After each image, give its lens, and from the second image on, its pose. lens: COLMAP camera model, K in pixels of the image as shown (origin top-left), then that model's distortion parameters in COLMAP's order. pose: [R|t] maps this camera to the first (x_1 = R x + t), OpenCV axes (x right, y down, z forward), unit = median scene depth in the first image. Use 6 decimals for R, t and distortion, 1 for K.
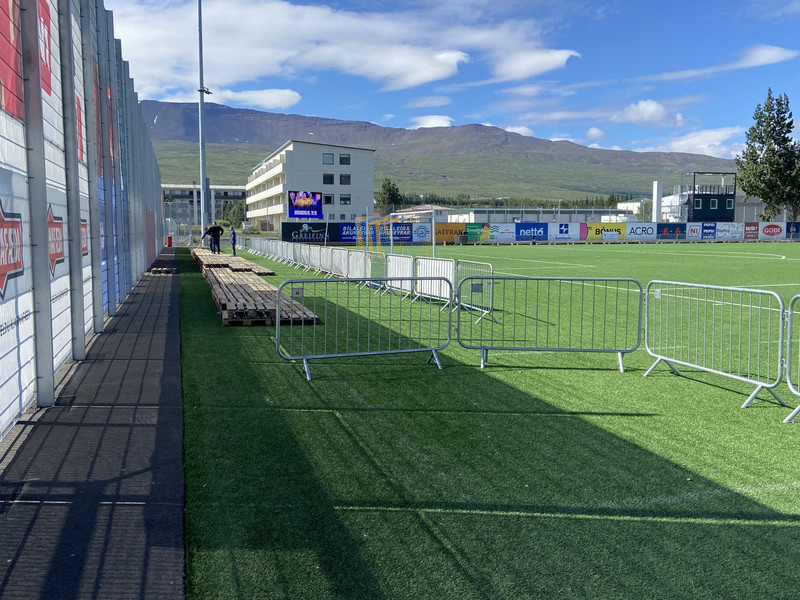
lens RADIAL K [[761.7, 0, 400.0], [0, 761.7, 300.0], [0, 0, 1]] dist [0.066628, 0.003505]
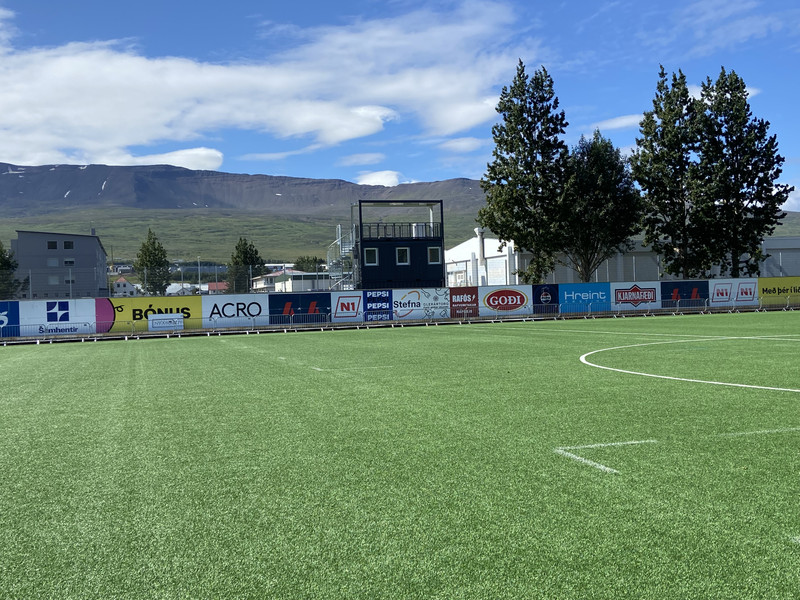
lens RADIAL K [[799.8, 0, 373.3], [0, 799.8, 301.1], [0, 0, 1]] dist [0.051315, -0.005982]
pose [[0.999334, -0.032098, -0.017350, 0.397351], [0.030536, 0.996012, -0.083829, -0.045047], [0.019971, 0.083243, 0.996329, 0.434266]]
